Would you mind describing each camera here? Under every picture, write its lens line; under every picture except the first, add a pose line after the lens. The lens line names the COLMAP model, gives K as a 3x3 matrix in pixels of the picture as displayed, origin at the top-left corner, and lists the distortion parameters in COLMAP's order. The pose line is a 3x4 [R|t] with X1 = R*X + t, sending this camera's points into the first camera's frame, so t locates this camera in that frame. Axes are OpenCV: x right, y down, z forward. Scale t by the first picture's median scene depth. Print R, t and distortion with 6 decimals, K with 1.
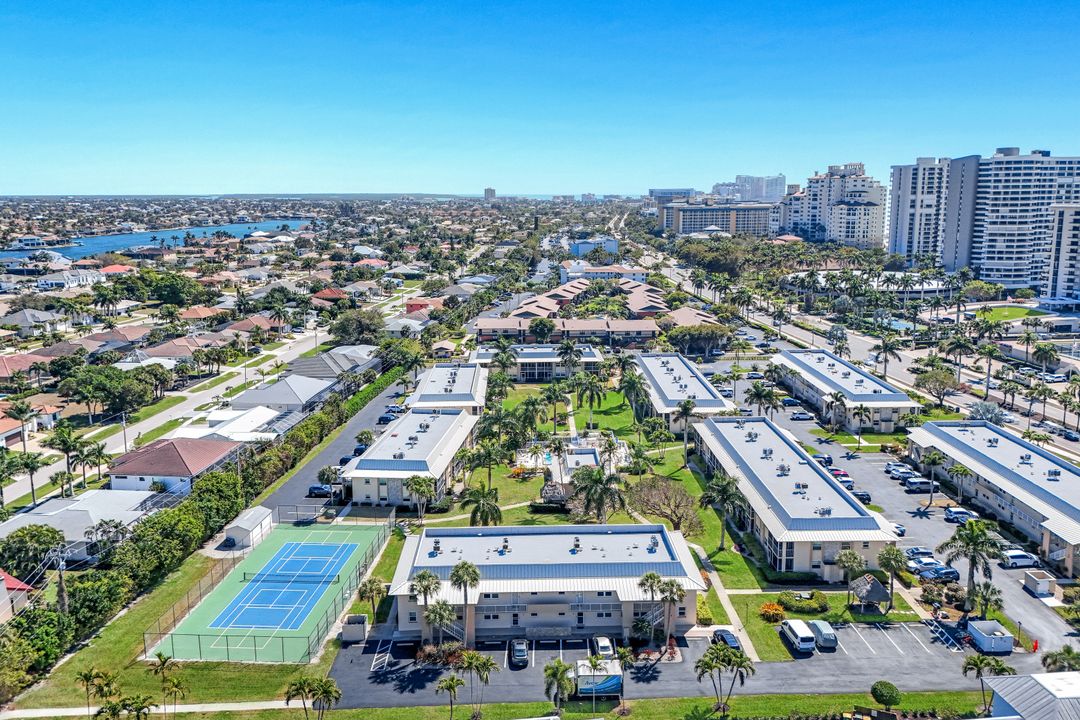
lens RADIAL K [[817.2, 0, 542.7], [0, 817.2, 336.2], [0, 0, 1]] dist [0.038269, -0.010568]
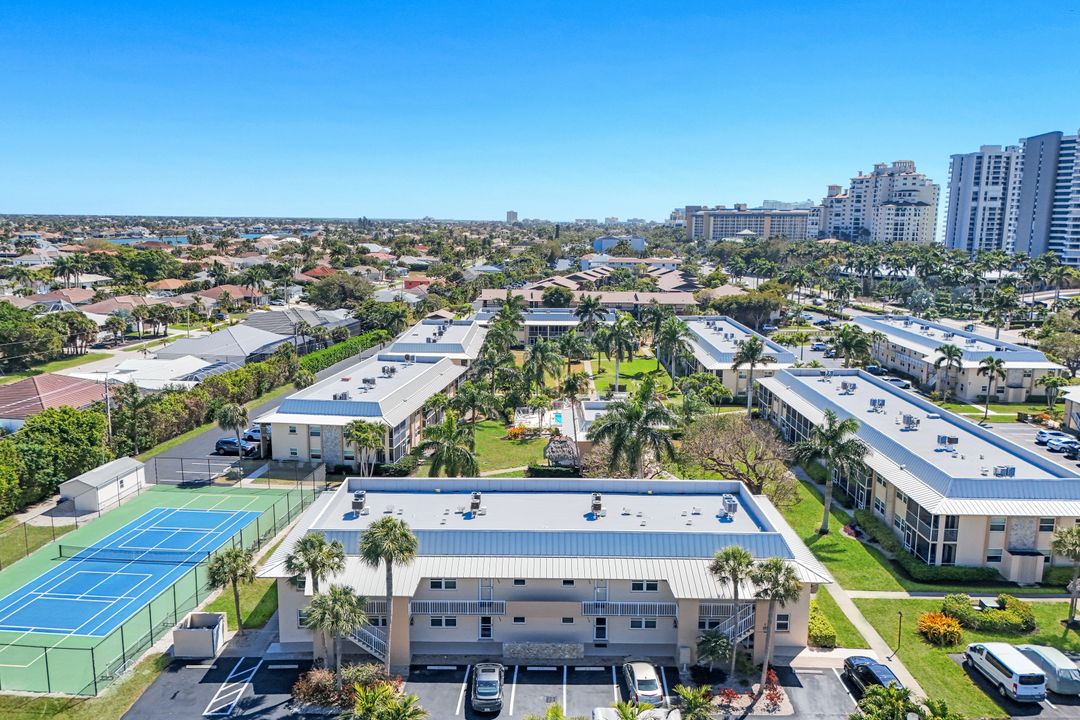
lens RADIAL K [[806.9, 0, 538.1], [0, 806.9, 383.0], [0, 0, 1]] dist [0.050027, -0.032117]
pose [[0.999365, 0.017351, -0.031112, 0.013522], [-0.016703, 0.999641, 0.020972, 0.129378], [0.031465, -0.020439, 0.999296, 0.352076]]
